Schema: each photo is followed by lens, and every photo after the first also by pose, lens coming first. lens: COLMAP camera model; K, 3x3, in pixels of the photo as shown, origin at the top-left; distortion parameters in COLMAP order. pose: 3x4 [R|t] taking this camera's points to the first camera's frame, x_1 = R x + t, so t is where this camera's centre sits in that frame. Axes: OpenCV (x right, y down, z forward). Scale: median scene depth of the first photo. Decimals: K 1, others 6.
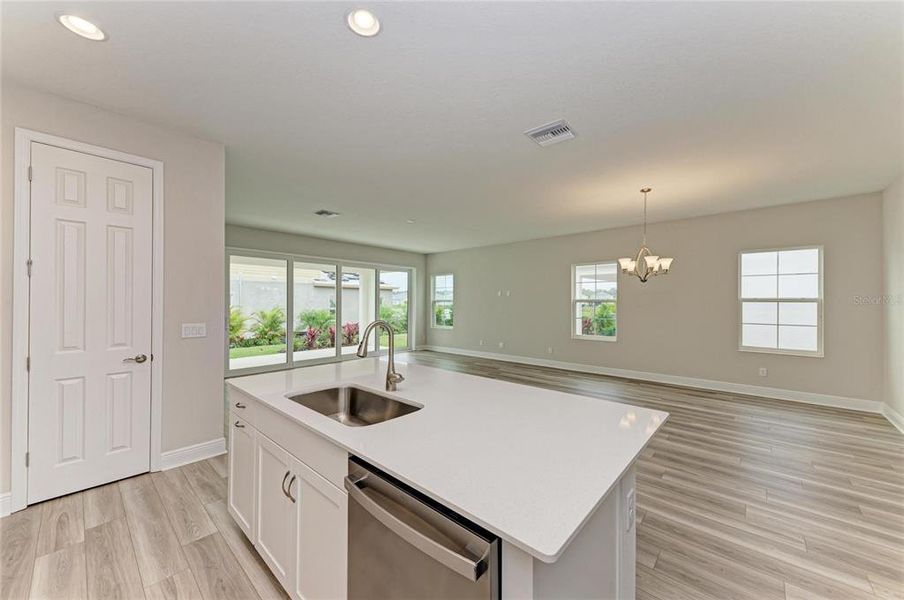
lens RADIAL K [[341.9, 0, 455.4], [0, 341.9, 301.4], [0, 0, 1]] dist [0.012481, -0.000137]
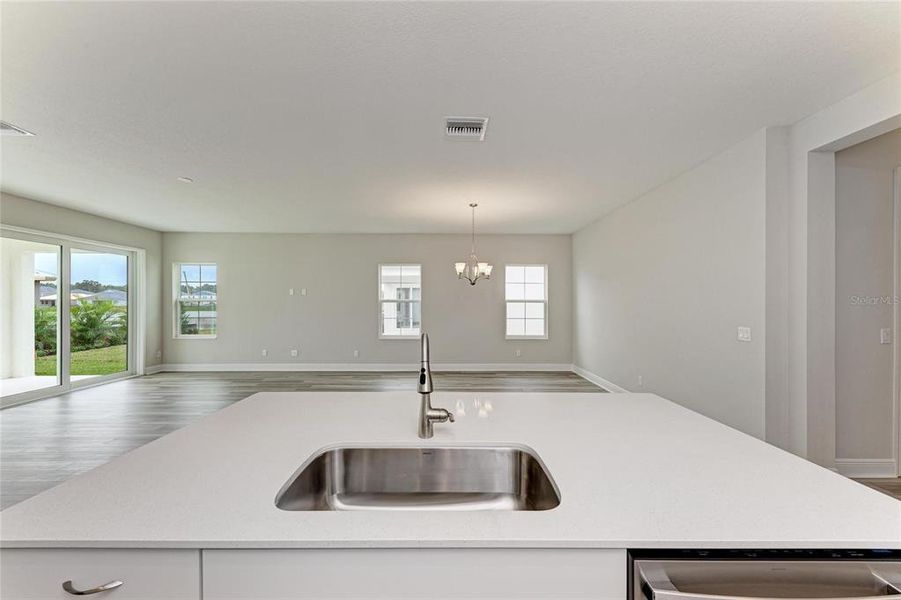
lens RADIAL K [[340.8, 0, 453.9], [0, 340.8, 301.4], [0, 0, 1]] dist [0.012481, -0.000137]
pose [[0.733742, 0.002602, 0.679424, -0.210774], [-0.003819, 0.999993, 0.000295, -0.001759], [-0.679418, -0.002811, 0.733746, 0.164762]]
